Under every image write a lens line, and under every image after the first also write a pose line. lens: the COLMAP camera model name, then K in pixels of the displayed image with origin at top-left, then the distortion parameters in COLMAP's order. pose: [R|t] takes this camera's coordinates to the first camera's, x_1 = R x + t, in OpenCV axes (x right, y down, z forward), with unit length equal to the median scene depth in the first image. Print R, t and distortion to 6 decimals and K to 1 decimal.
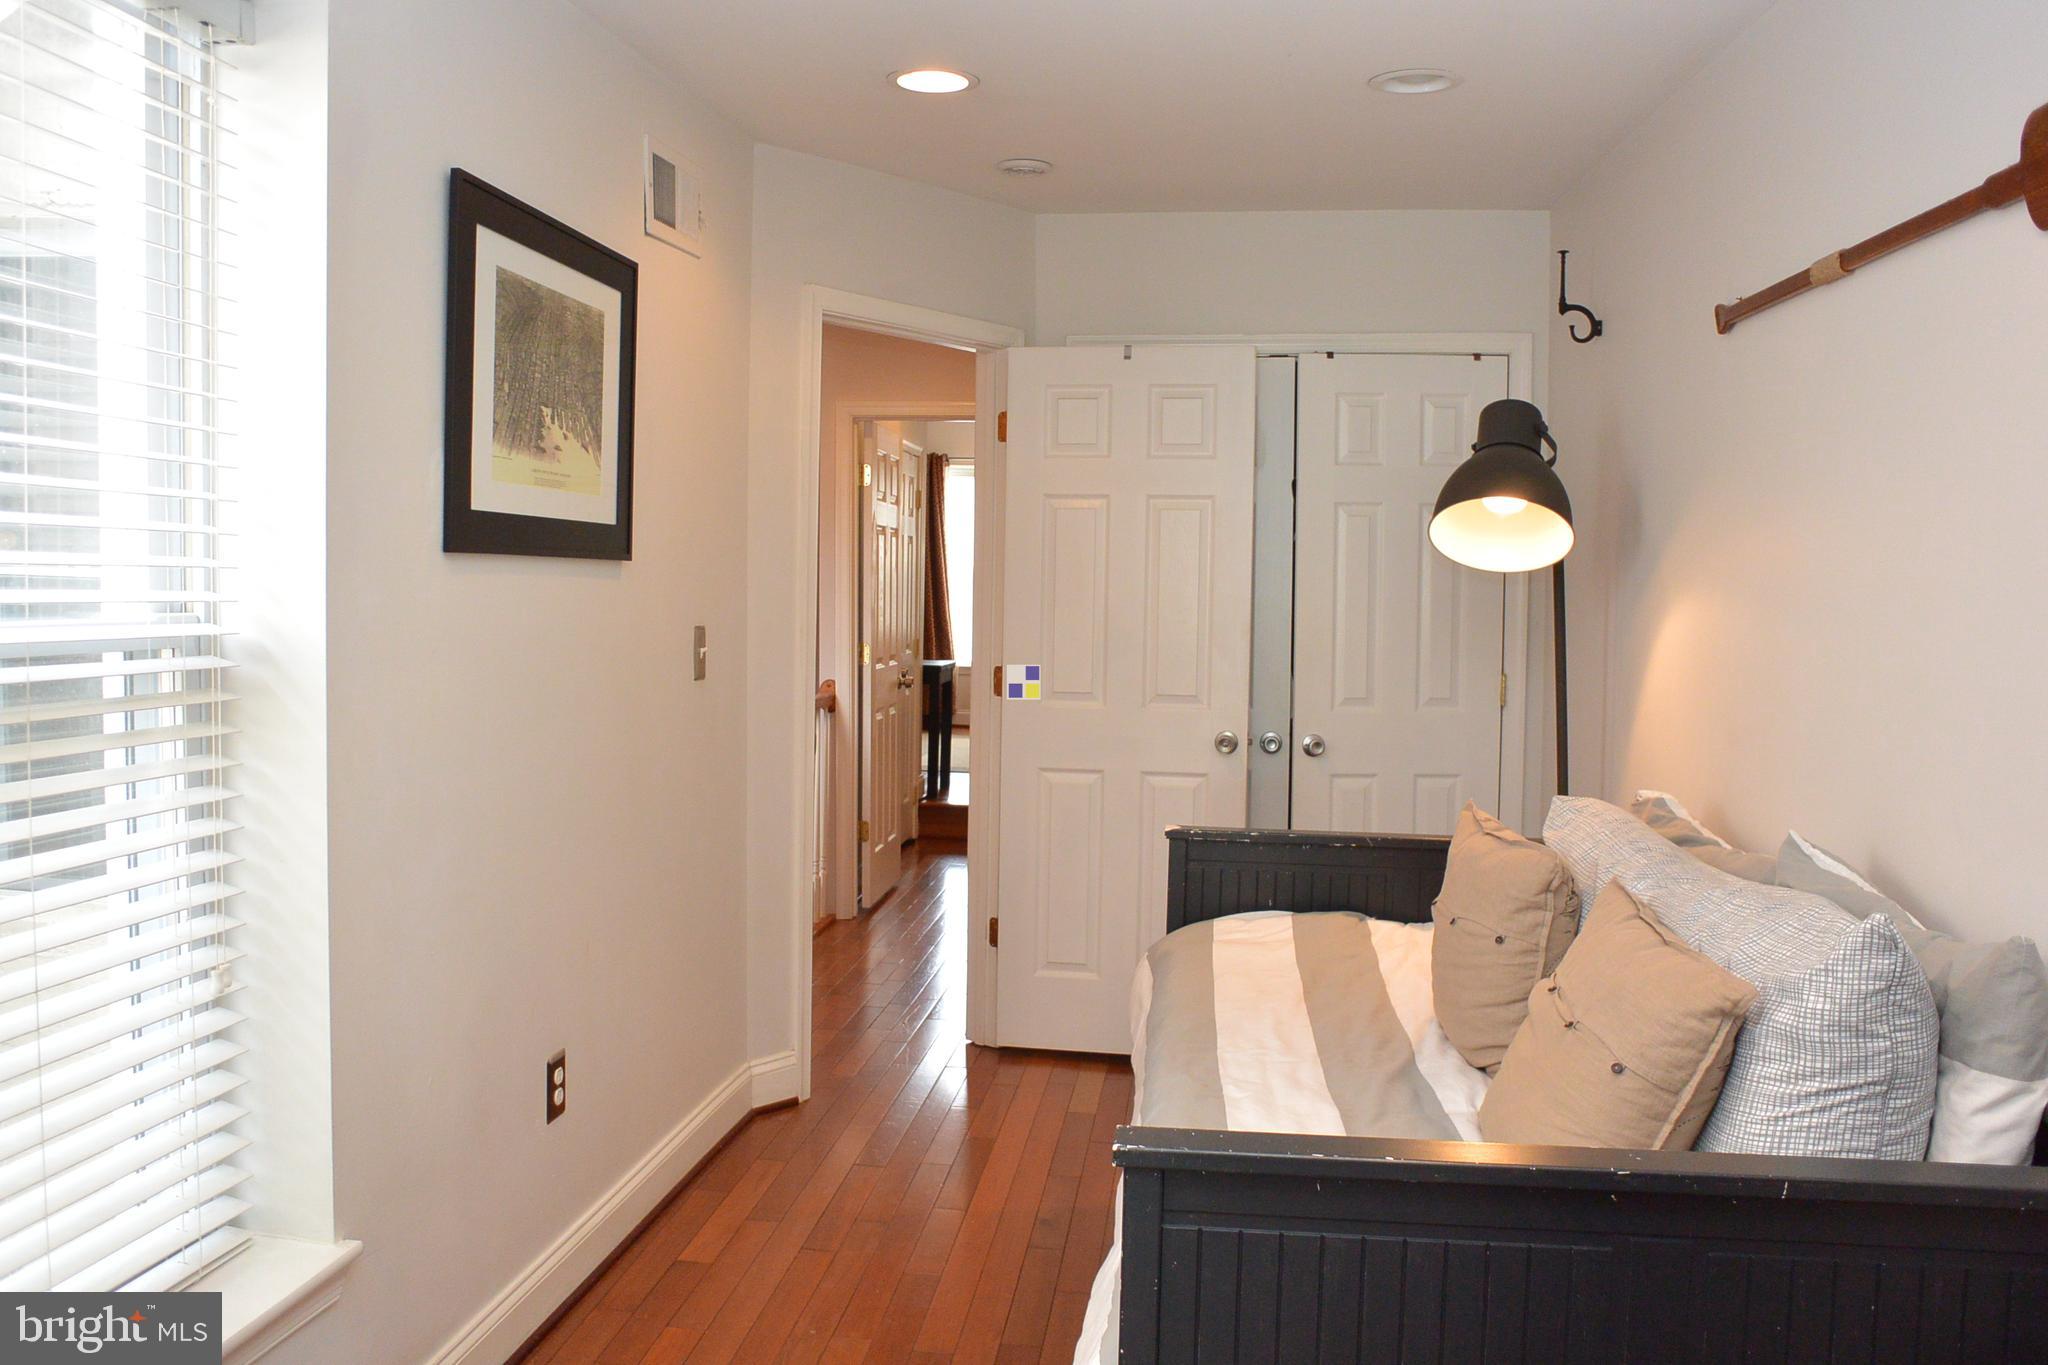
lens RADIAL K [[1599.2, 0, 1020.9], [0, 1599.2, 676.1], [0, 0, 1]] dist [-0.091001, 0.064737]
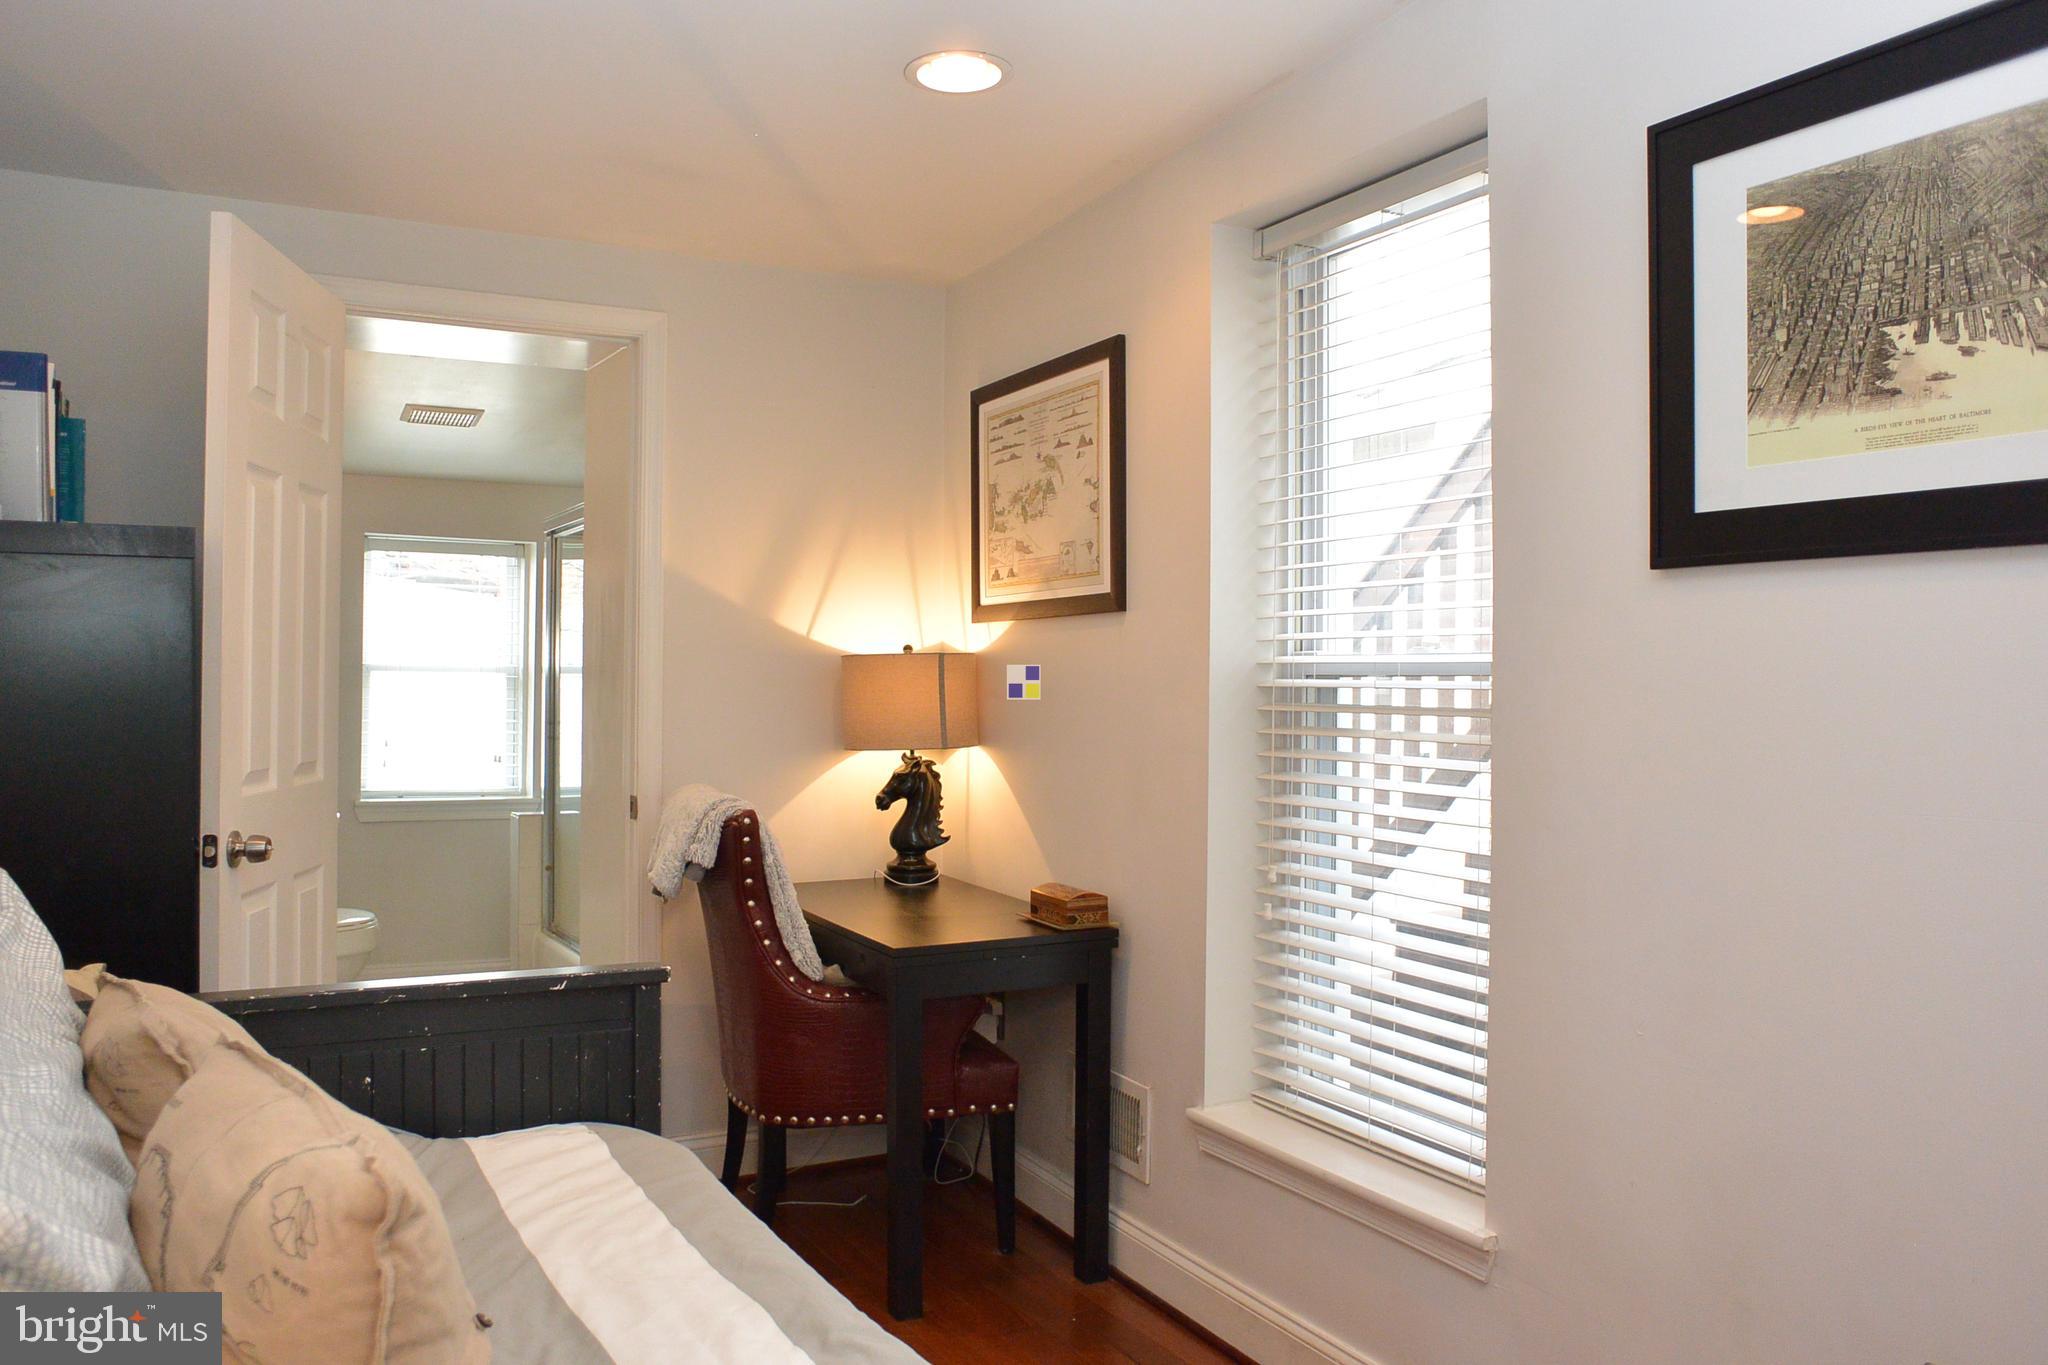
lens RADIAL K [[1599.2, 0, 1020.9], [0, 1599.2, 676.1], [0, 0, 1]] dist [-0.091001, 0.064737]
pose [[-0.776019, -0.027871, -0.630093, 0.401524], [-0.054407, 0.998257, 0.022851, -0.019678], [0.628358, 0.052015, -0.776183, 1.324574]]
